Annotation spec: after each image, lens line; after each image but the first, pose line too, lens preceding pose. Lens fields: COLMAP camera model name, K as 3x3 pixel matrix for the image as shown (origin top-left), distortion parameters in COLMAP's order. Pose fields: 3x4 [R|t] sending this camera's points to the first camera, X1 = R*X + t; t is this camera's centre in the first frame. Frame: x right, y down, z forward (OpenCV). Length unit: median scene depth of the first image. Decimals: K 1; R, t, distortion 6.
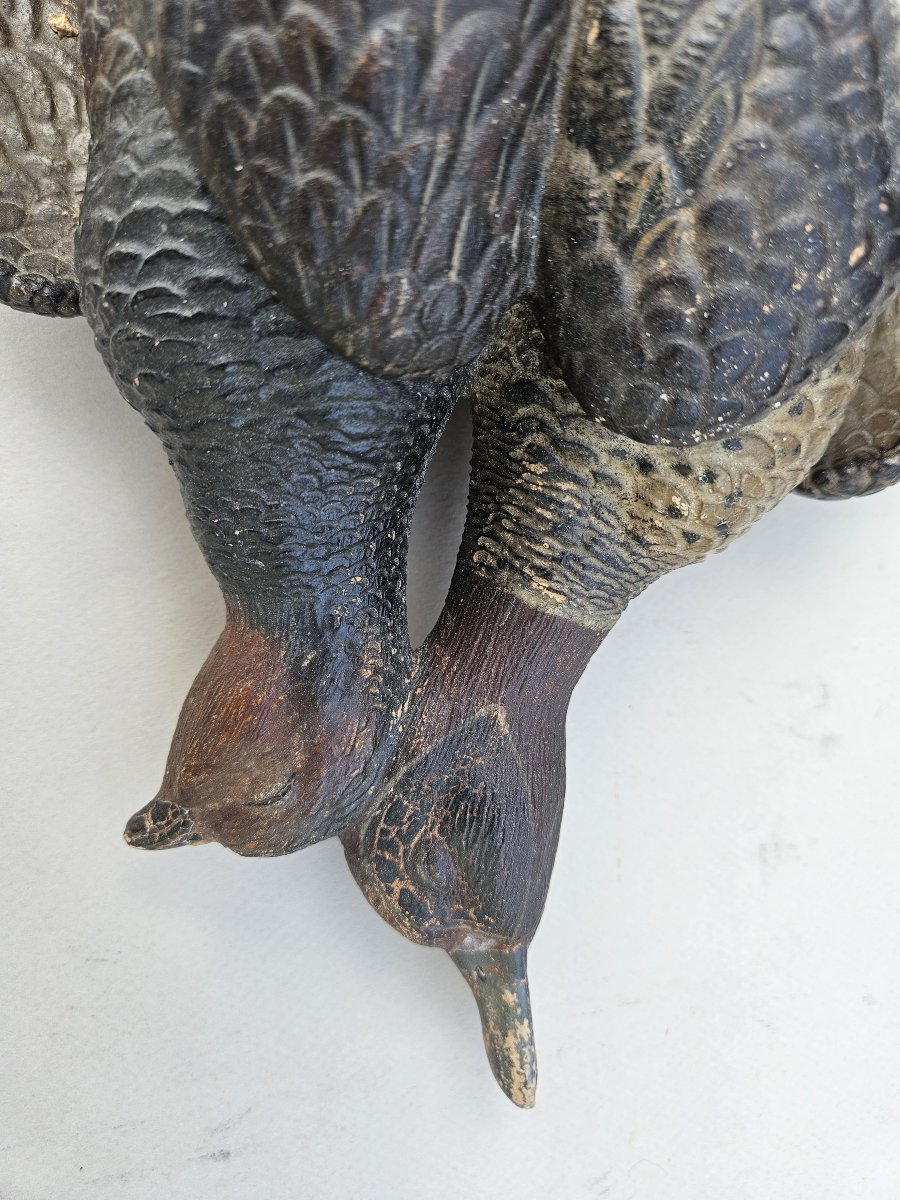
lens RADIAL K [[794.5, 0, 450.0], [0, 794.5, 600.0], [0, 0, 1]] dist [-0.010191, -0.003714]
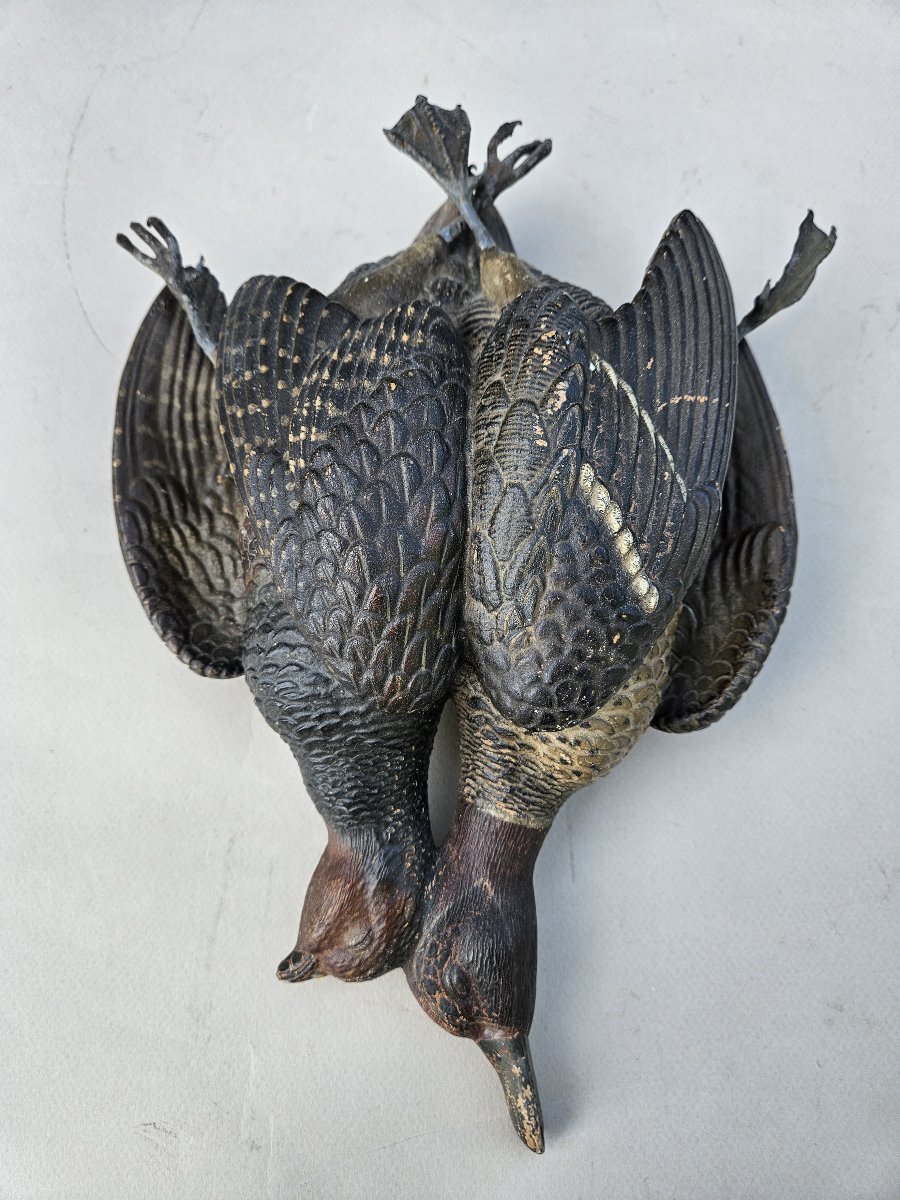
lens RADIAL K [[865.1, 0, 450.0], [0, 865.1, 600.0], [0, 0, 1]] dist [0.047017, -0.045264]
pose [[0.986711, -0.109692, -0.119872, 0.282817], [0.087756, 0.980647, -0.175014, -0.138763], [0.136750, 0.162168, 0.977241, -0.965408]]
